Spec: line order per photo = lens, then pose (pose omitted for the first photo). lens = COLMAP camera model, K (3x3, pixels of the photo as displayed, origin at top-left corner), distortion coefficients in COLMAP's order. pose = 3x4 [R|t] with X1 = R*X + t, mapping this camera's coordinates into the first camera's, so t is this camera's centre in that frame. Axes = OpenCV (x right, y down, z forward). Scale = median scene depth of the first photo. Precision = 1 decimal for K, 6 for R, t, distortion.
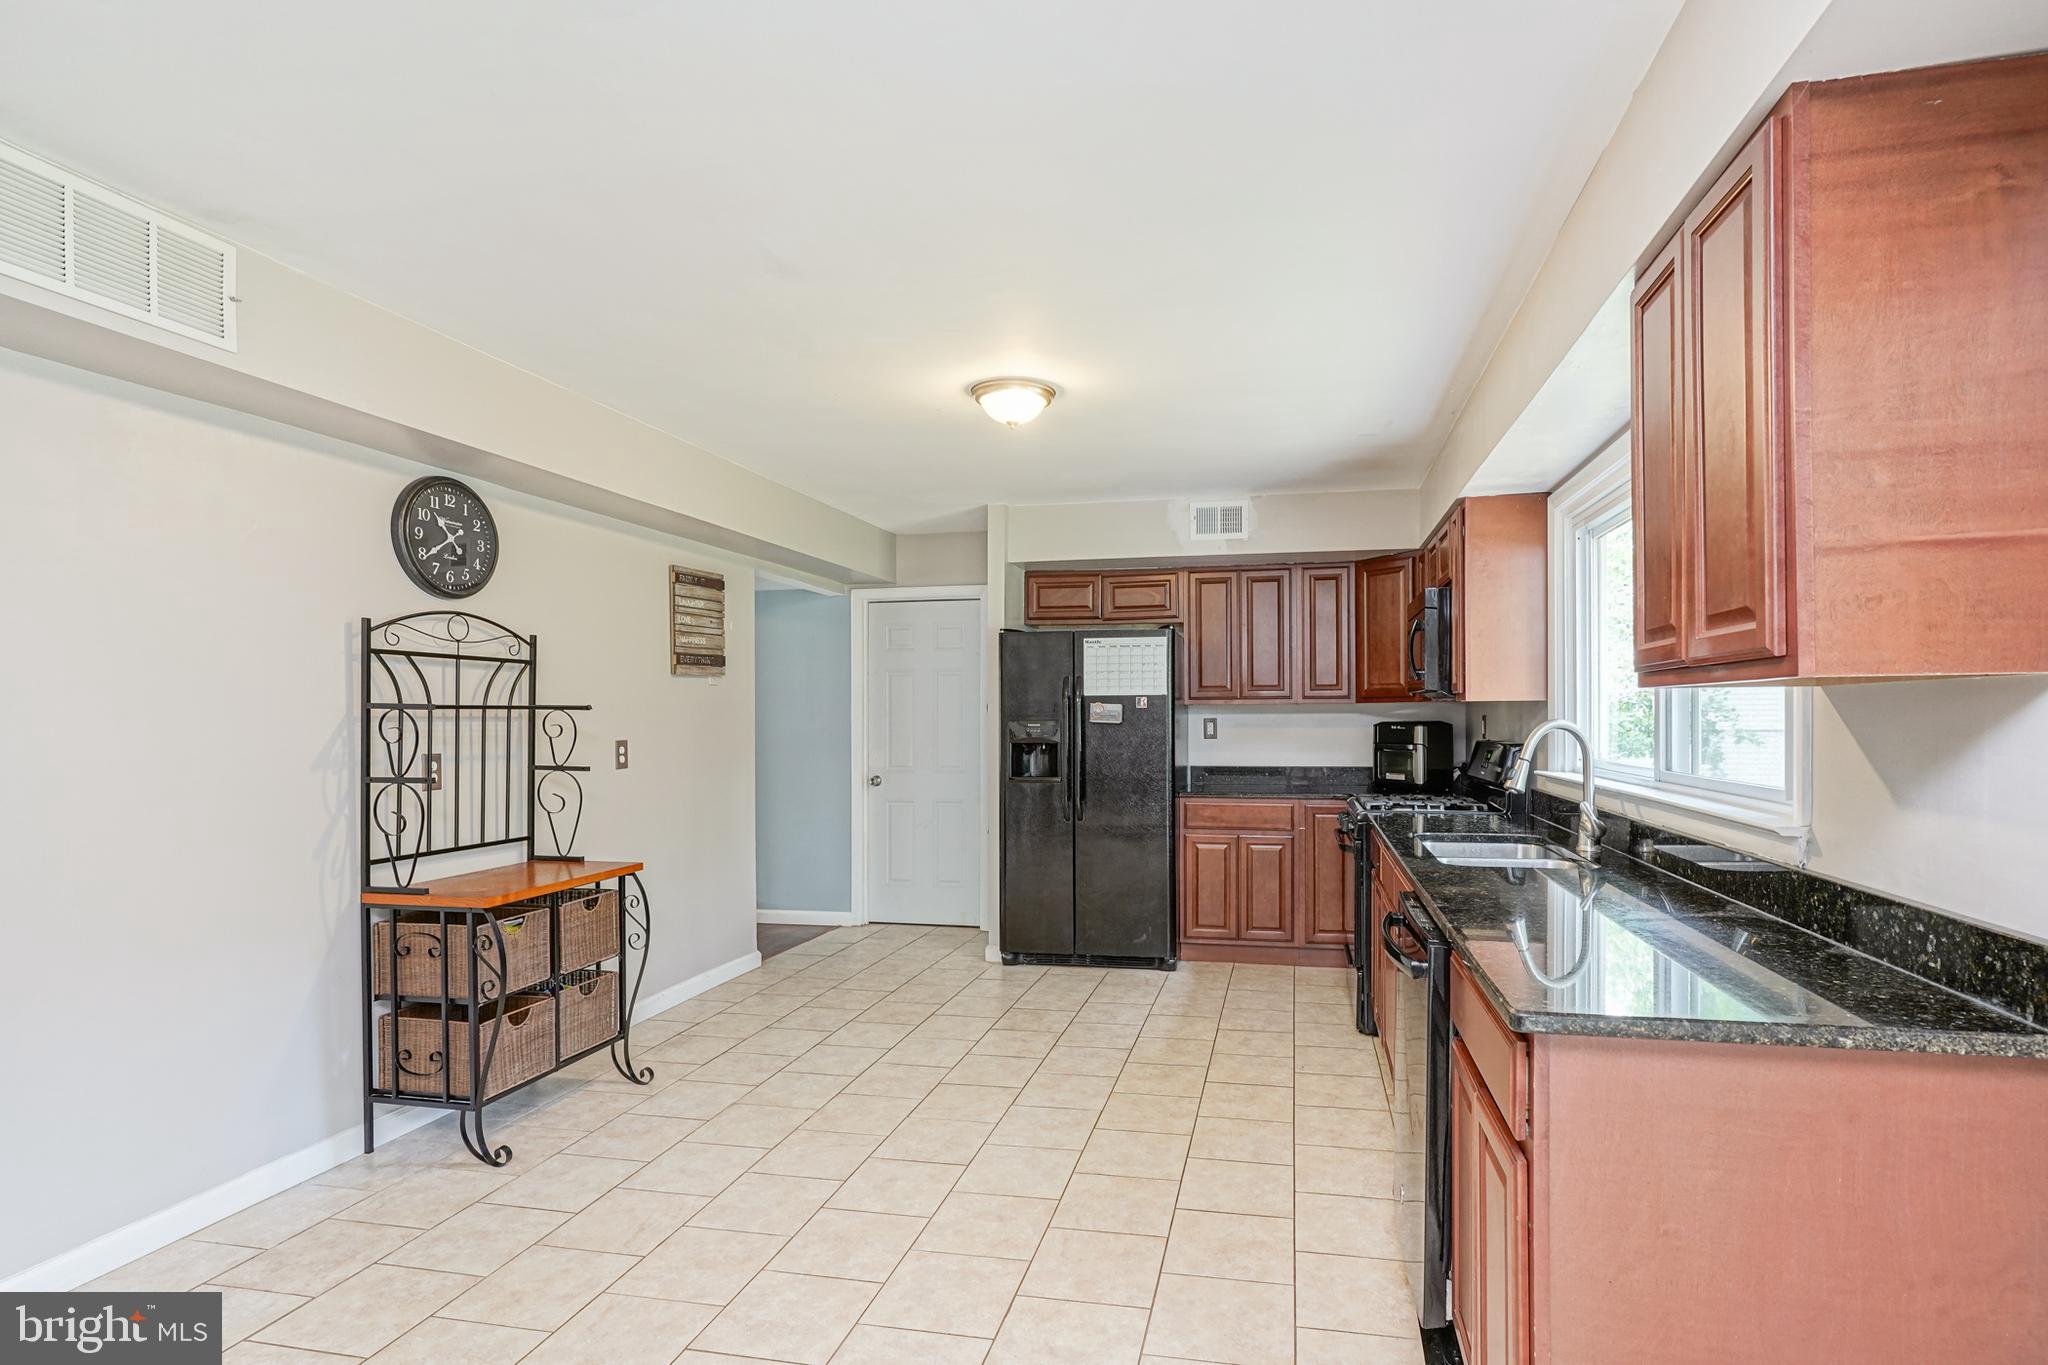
lens RADIAL K [[1061.2, 0, 1077.7], [0, 1061.2, 685.8], [0, 0, 1]] dist [-0.006753, 0.000473]
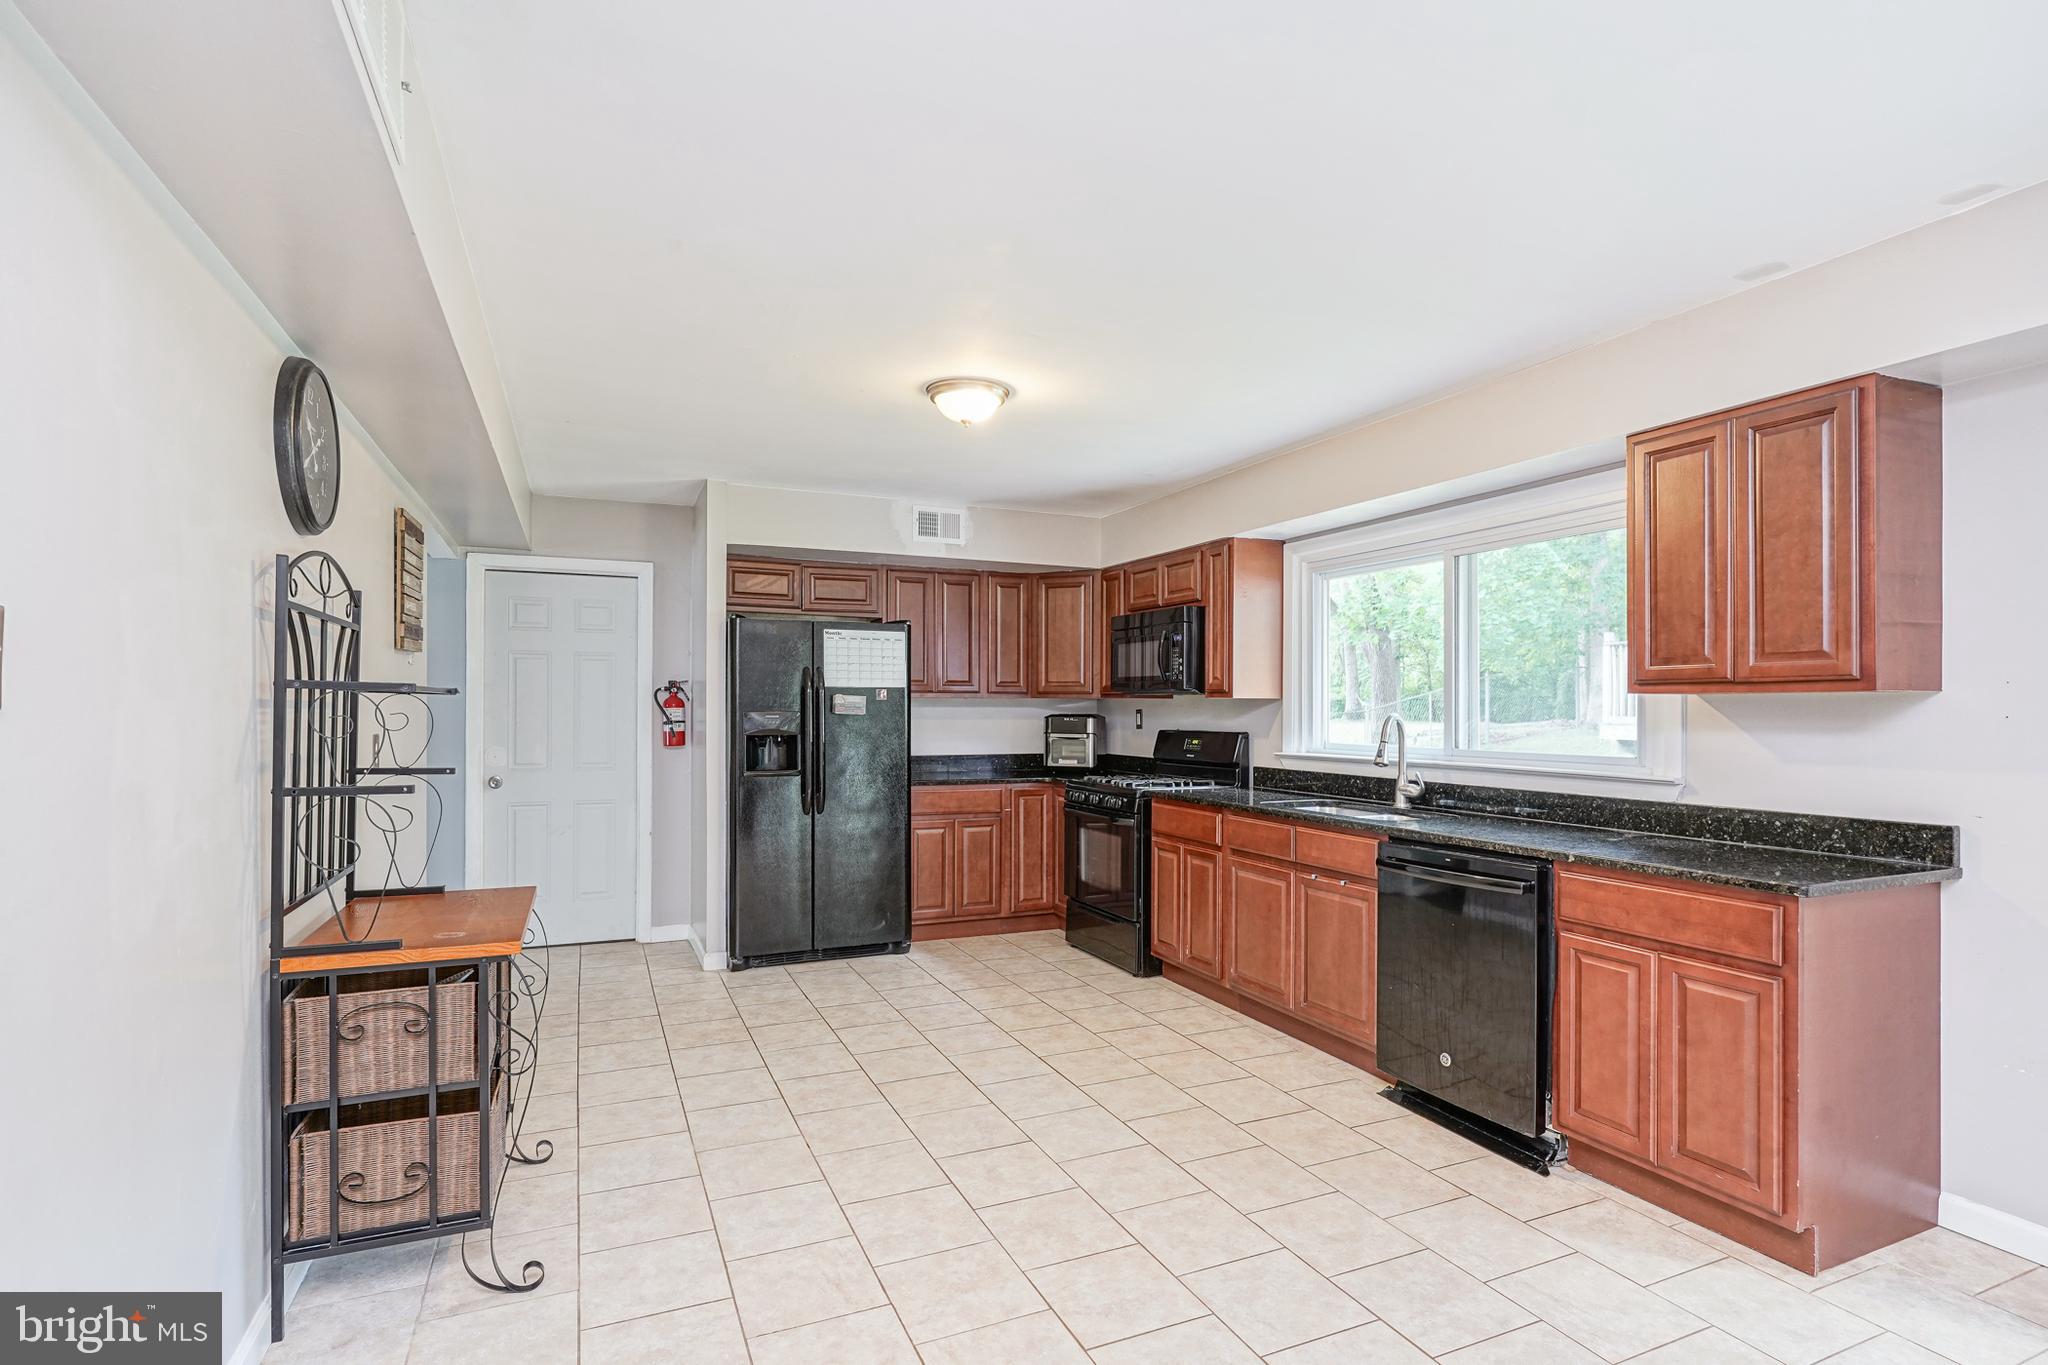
lens RADIAL K [[1027.6, 0, 1052.4], [0, 1027.6, 672.0], [0, 0, 1]] dist [-0.013274, 0.006332]
pose [[0.805762, 0.028159, 0.591570, -0.455669], [-0.023873, 0.999601, -0.015066, 0.005583], [-0.591759, -0.001983, 0.806113, 0.118096]]
